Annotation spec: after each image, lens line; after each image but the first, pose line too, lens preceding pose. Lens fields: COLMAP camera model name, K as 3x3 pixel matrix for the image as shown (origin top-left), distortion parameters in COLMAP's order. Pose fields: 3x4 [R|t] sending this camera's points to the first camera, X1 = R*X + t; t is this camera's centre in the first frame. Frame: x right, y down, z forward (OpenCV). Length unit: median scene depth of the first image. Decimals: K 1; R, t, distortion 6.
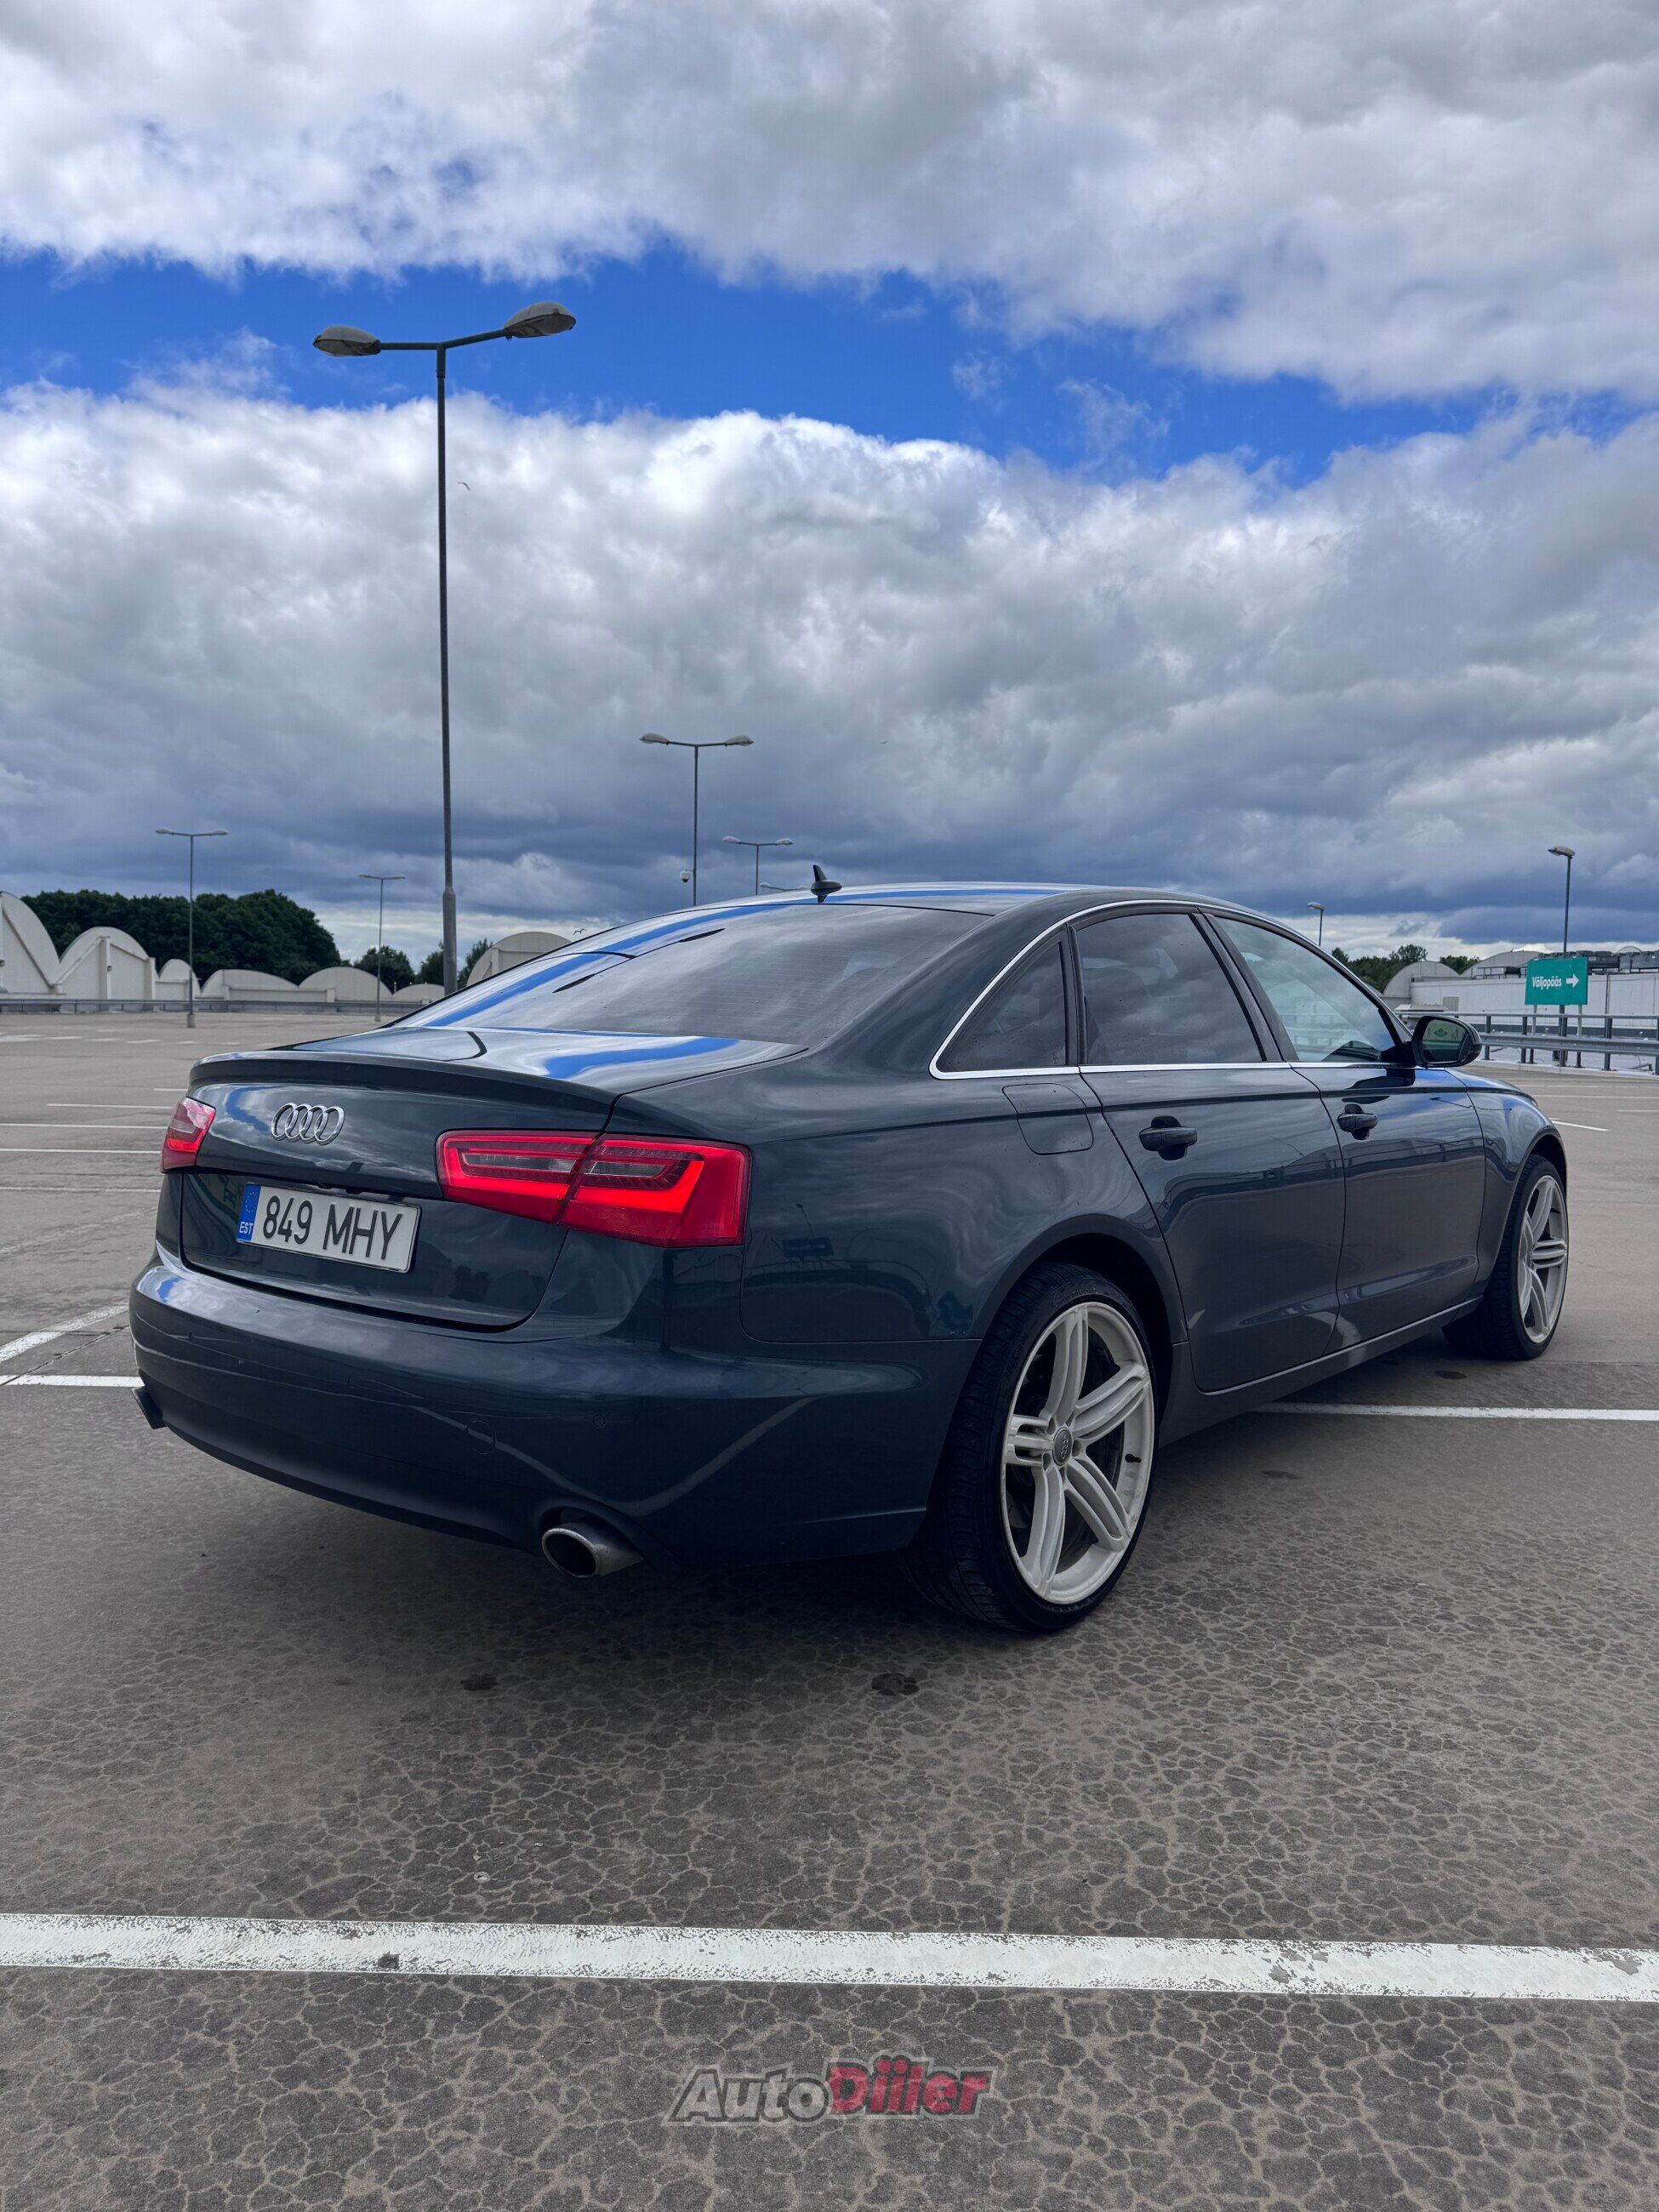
lens RADIAL K [[1527.2, 0, 853.0], [0, 1527.2, 1091.1], [0, 0, 1]] dist [0.030465, -0.032899]
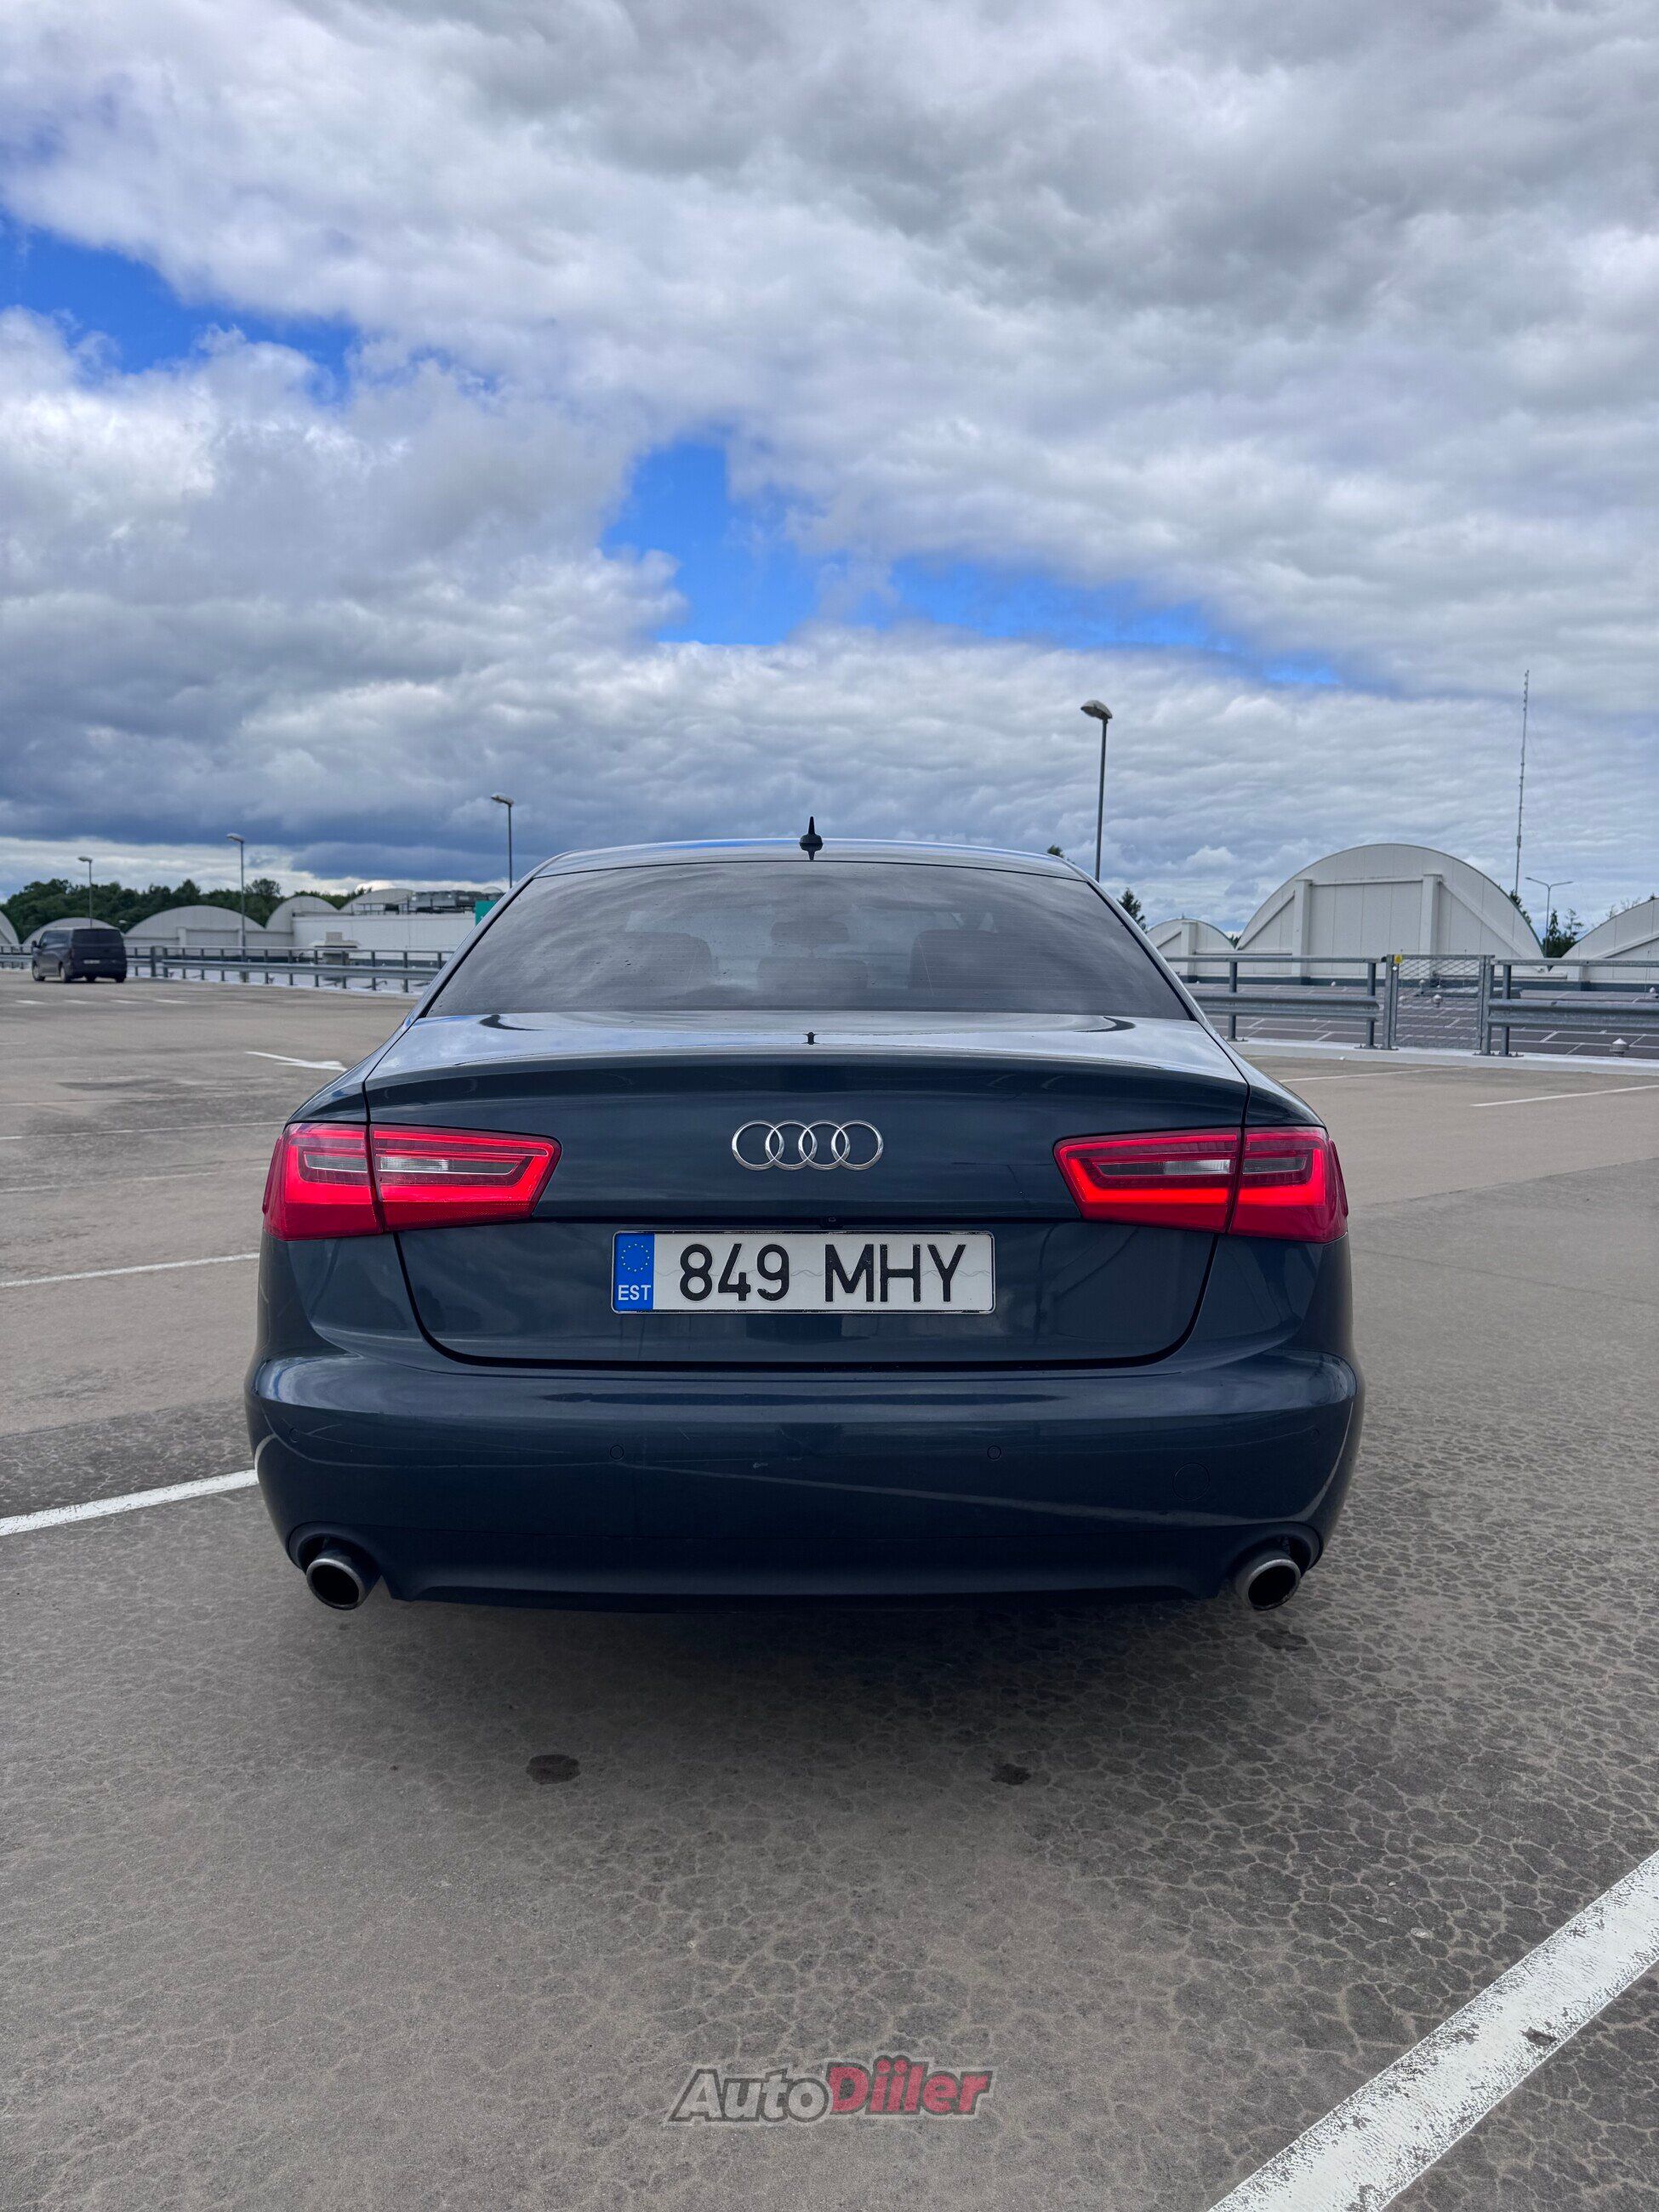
lens RADIAL K [[1527.2, 0, 832.3], [0, 1527.2, 1118.8], [0, 0, 1]] dist [0.030465, -0.032899]
pose [[0.770972, -0.073048, 0.632666, -0.838979], [0.034213, 0.996716, 0.073389, -0.046491], [-0.635949, -0.034936, 0.770940, 0.414627]]
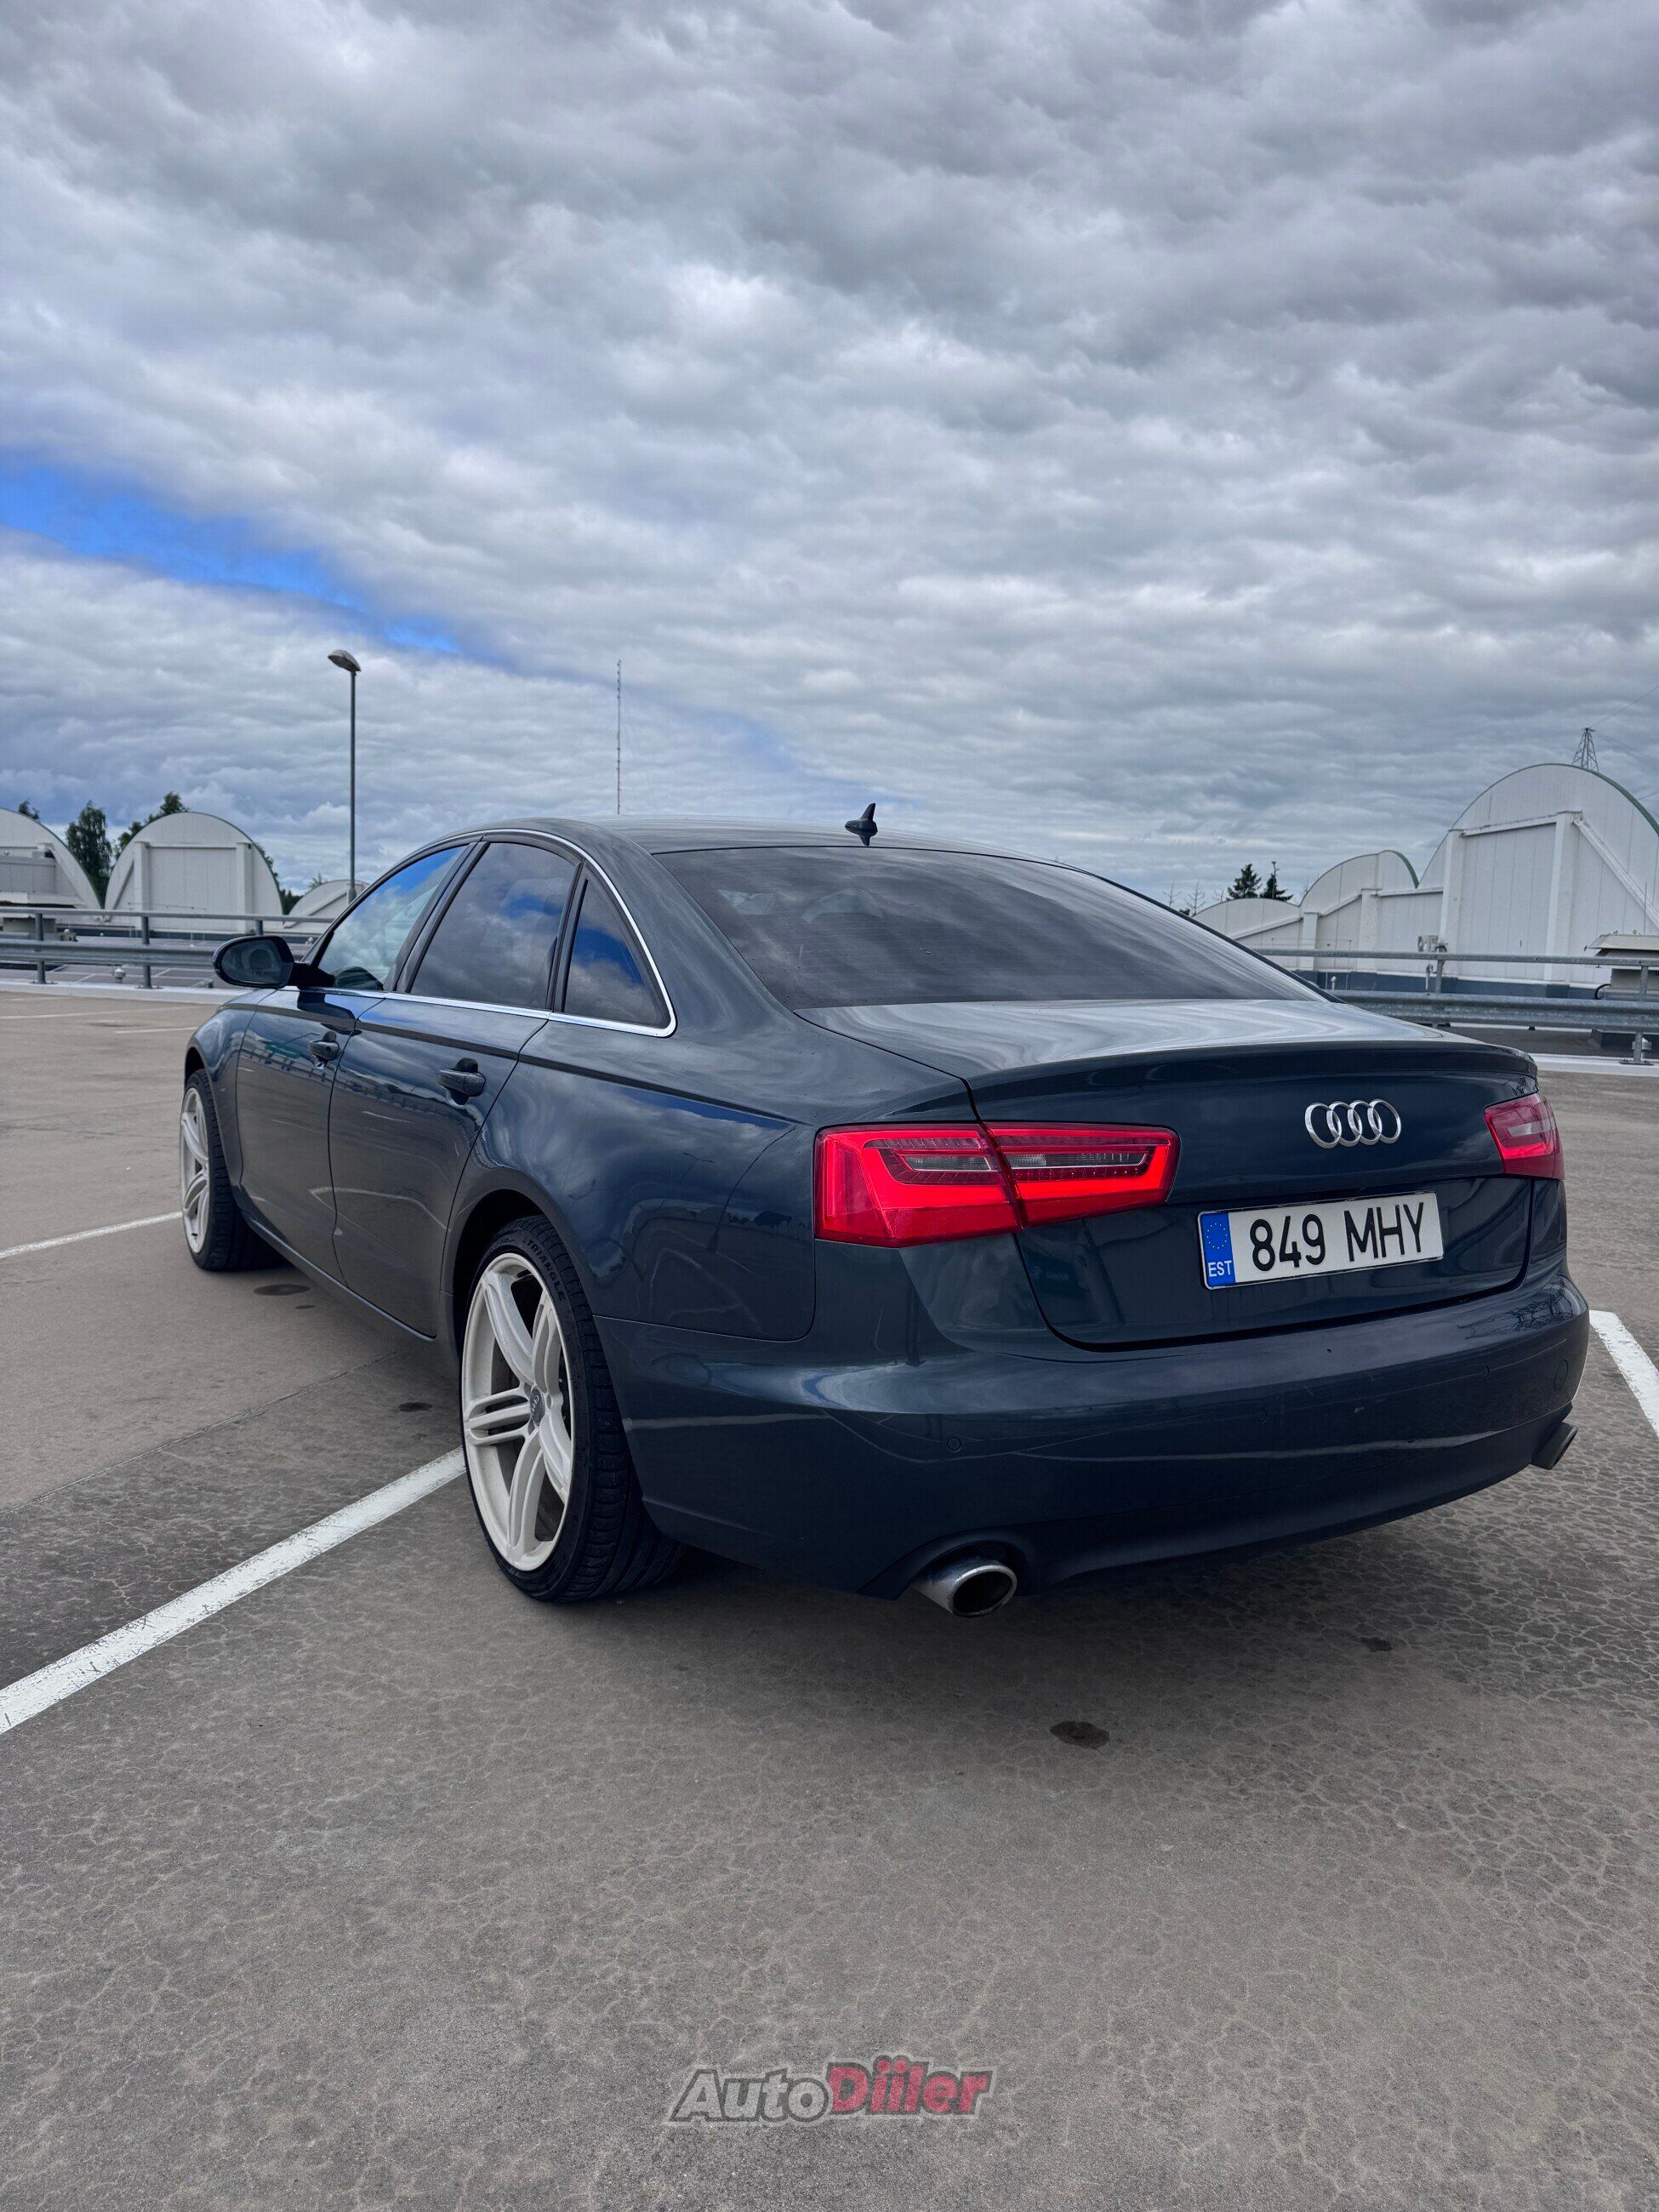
lens RADIAL K [[1527.2, 0, 825.8], [0, 1527.2, 1117.2], [0, 0, 1]] dist [0.030465, -0.032899]
pose [[0.338771, -0.114081, 0.933927, -1.286258], [0.024239, 0.993351, 0.112548, -0.087471], [-0.940557, -0.015490, 0.339284, 1.005165]]
